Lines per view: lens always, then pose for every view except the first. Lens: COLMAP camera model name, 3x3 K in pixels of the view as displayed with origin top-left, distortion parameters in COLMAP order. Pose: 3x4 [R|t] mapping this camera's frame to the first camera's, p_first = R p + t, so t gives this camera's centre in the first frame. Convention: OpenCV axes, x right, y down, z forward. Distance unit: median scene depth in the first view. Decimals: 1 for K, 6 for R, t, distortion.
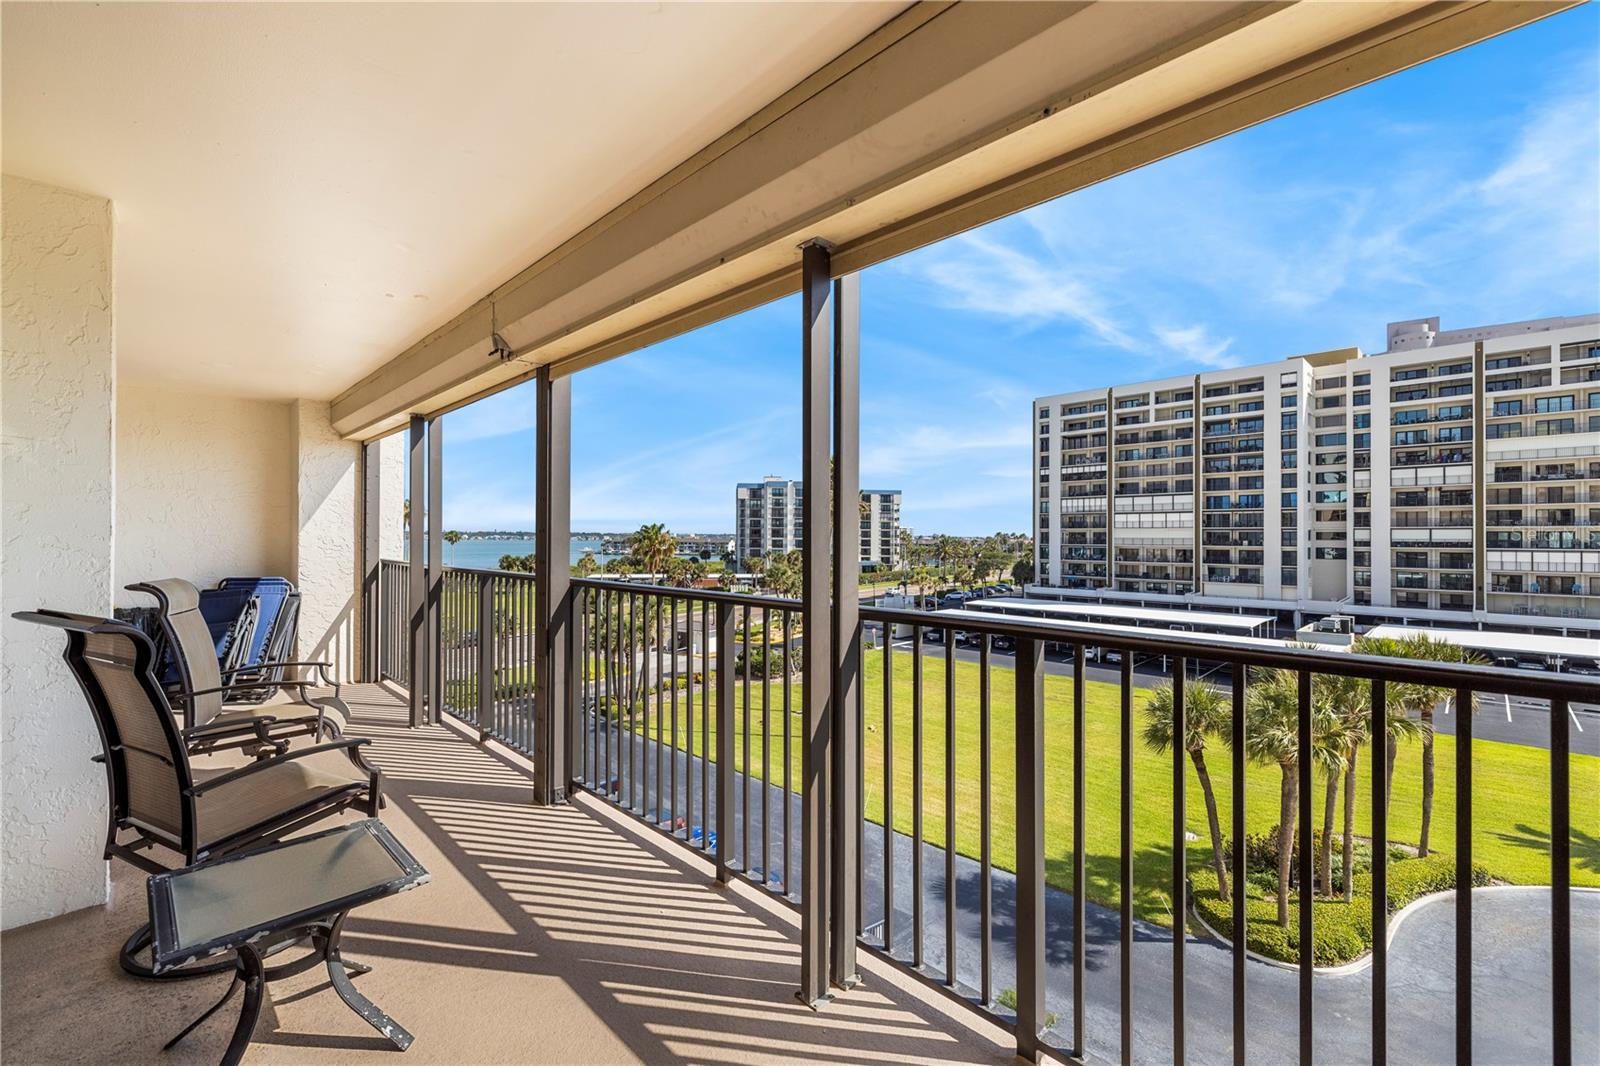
lens RADIAL K [[681.7, 0, 795.4], [0, 681.7, 533.0], [0, 0, 1]] dist [0.003643, 0.000459]
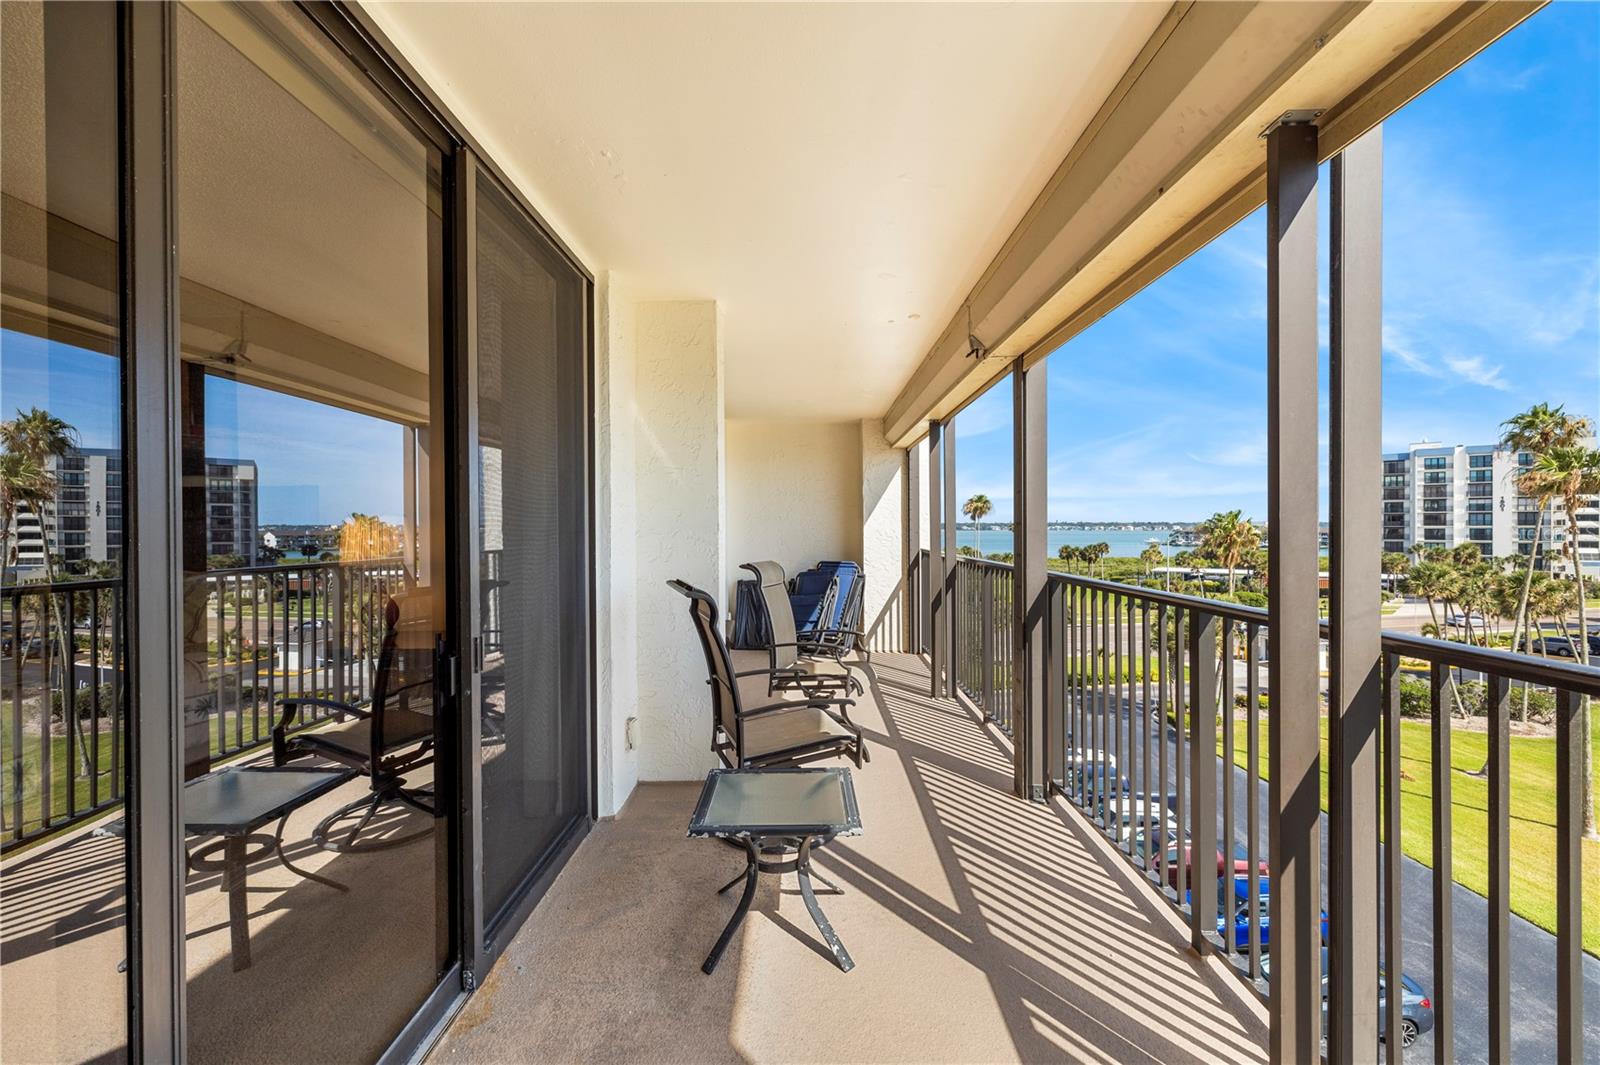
lens RADIAL K [[676.9, 0, 799.2], [0, 676.9, 530.4], [0, 0, 1]] dist [0.003054, 0.000727]
pose [[0.701511, -0.004249, -0.712646, 0.114140], [0.011840, 0.999914, 0.005693, -0.002498], [0.712560, -0.012431, 0.701501, 0.081388]]
